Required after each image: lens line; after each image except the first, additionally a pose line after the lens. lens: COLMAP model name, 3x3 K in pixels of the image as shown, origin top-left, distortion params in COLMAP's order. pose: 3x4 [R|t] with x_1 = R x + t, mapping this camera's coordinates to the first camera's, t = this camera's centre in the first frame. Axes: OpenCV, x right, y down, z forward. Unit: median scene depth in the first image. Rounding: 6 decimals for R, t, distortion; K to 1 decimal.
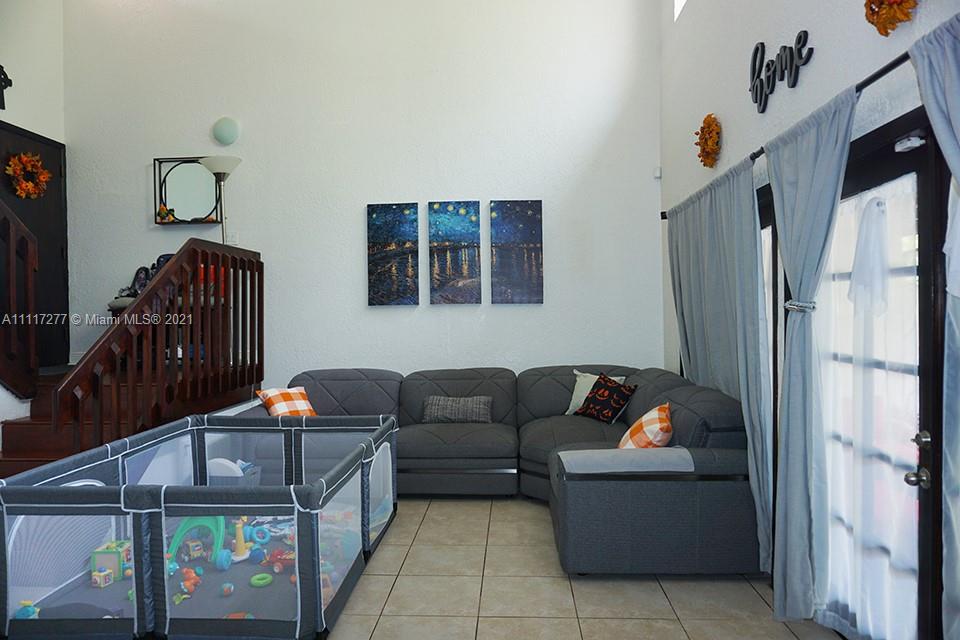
lens RADIAL K [[643.8, 0, 480.7], [0, 643.8, 318.4], [0, 0, 1]] dist [-0.046430, 0.030134]
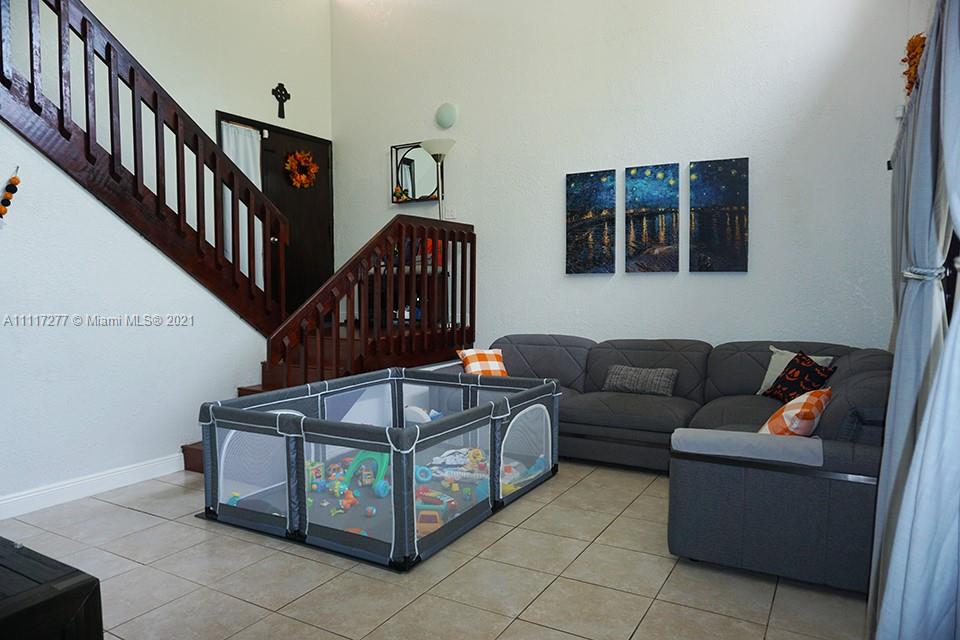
lens RADIAL K [[643.8, 0, 471.3], [0, 643.8, 315.9], [0, 0, 1]] dist [-0.046430, 0.030134]
pose [[0.889528, 0.030779, -0.455842, 0.196959], [-0.010944, 0.998877, 0.046089, 0.001879], [0.456749, -0.036009, 0.888866, 0.021526]]
